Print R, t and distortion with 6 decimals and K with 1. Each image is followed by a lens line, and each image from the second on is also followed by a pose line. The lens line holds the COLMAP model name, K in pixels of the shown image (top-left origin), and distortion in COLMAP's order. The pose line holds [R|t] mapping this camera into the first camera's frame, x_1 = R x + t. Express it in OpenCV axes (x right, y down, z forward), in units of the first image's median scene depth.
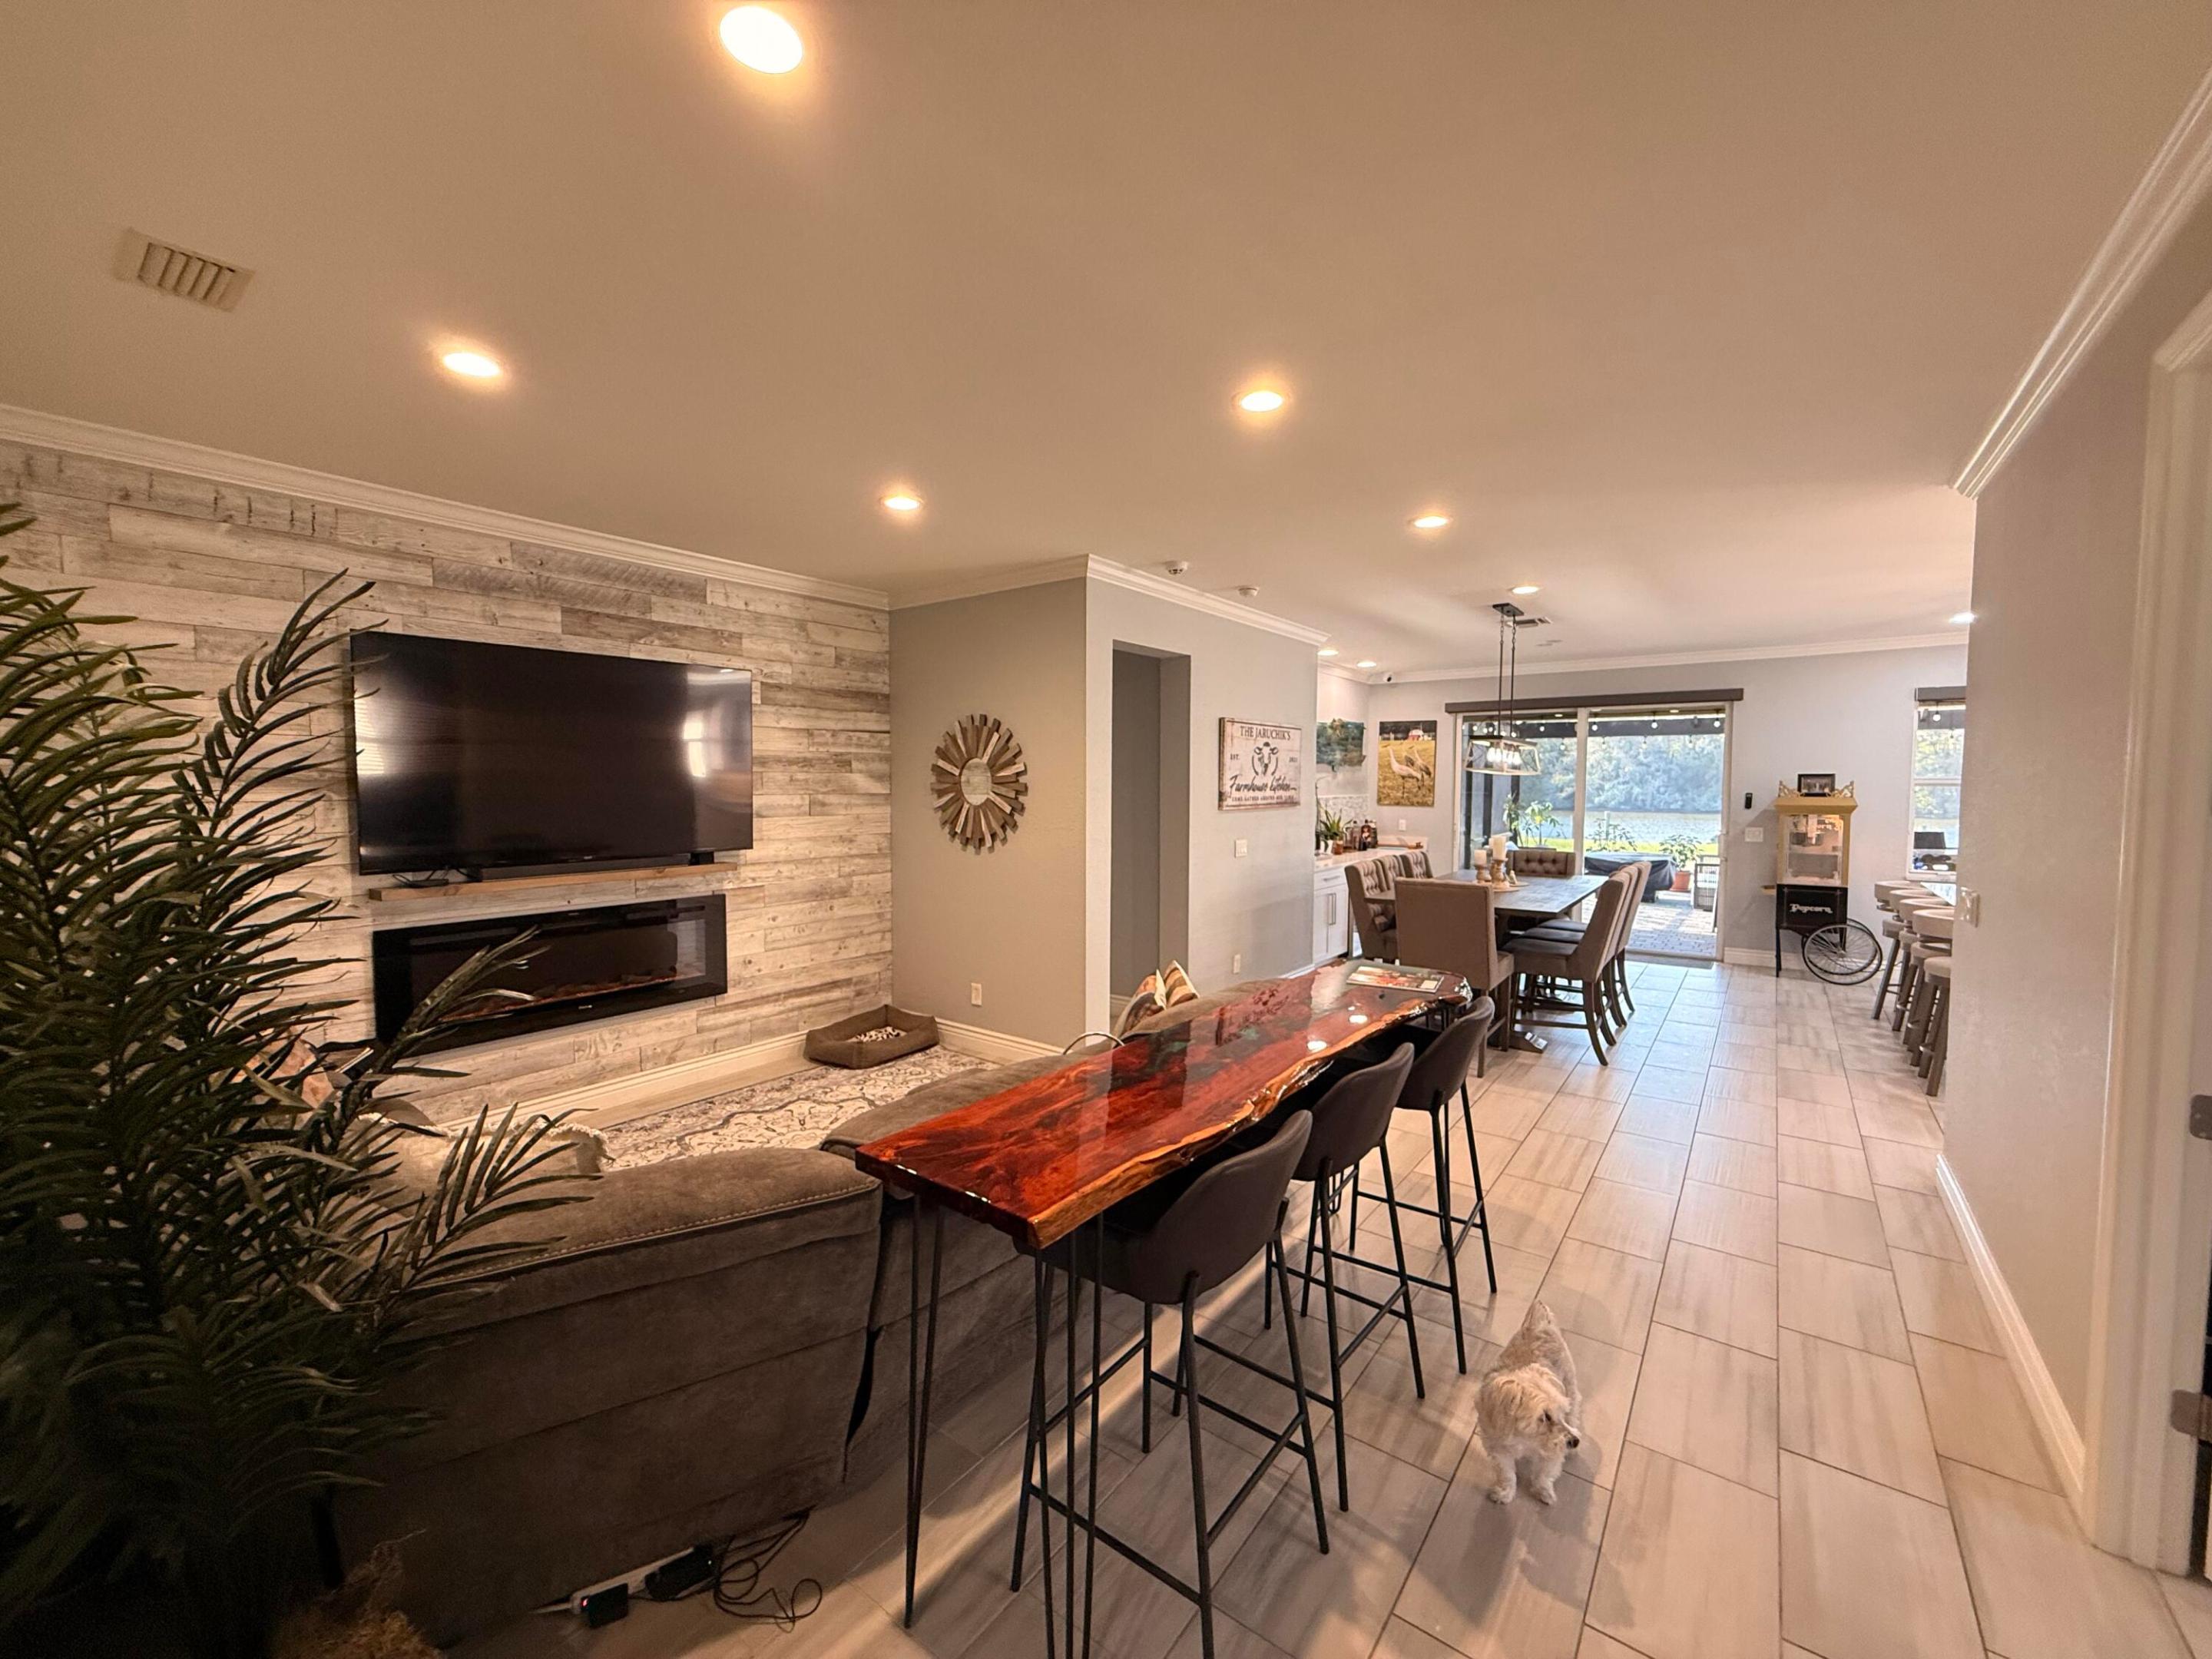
lens RADIAL K [[875.2, 0, 1100.7], [0, 875.2, 834.4], [0, 0, 1]] dist [-0.000012, 0.000384]
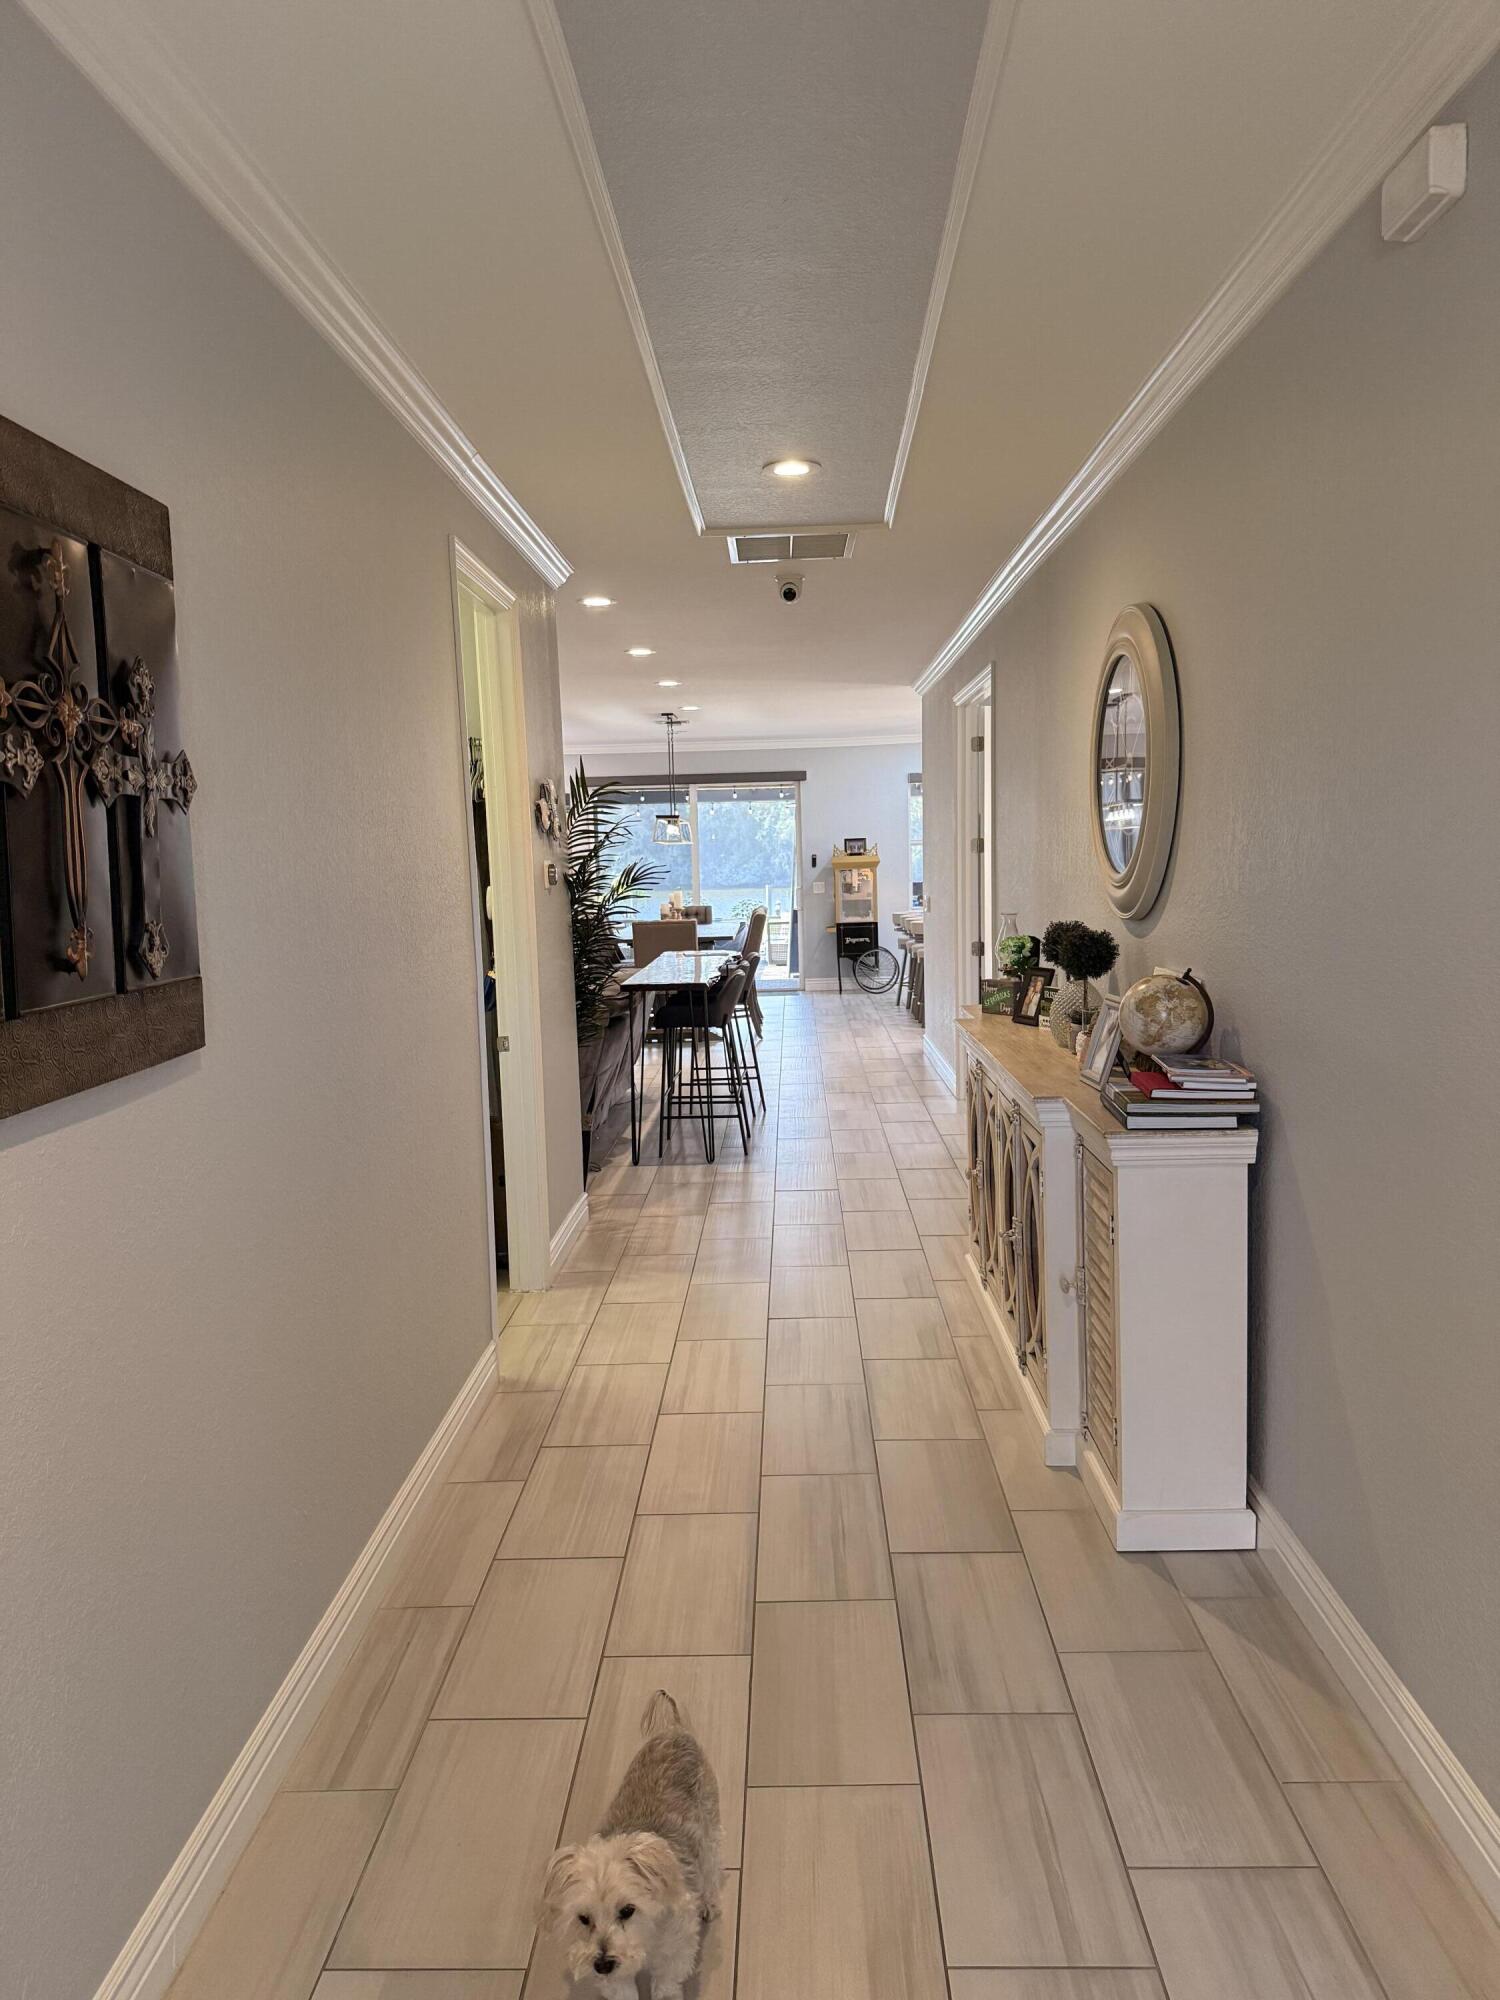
lens RADIAL K [[1415.5, 0, 751.6], [0, 1415.5, 995.9], [0, 0, 1]] dist [0.002556, -0.000008]
pose [[0.812551, -0.084592, 0.576719, -0.566959], [0.060649, 0.996313, 0.060689, 0.029368], [-0.579726, -0.014336, 0.814685, -0.660324]]
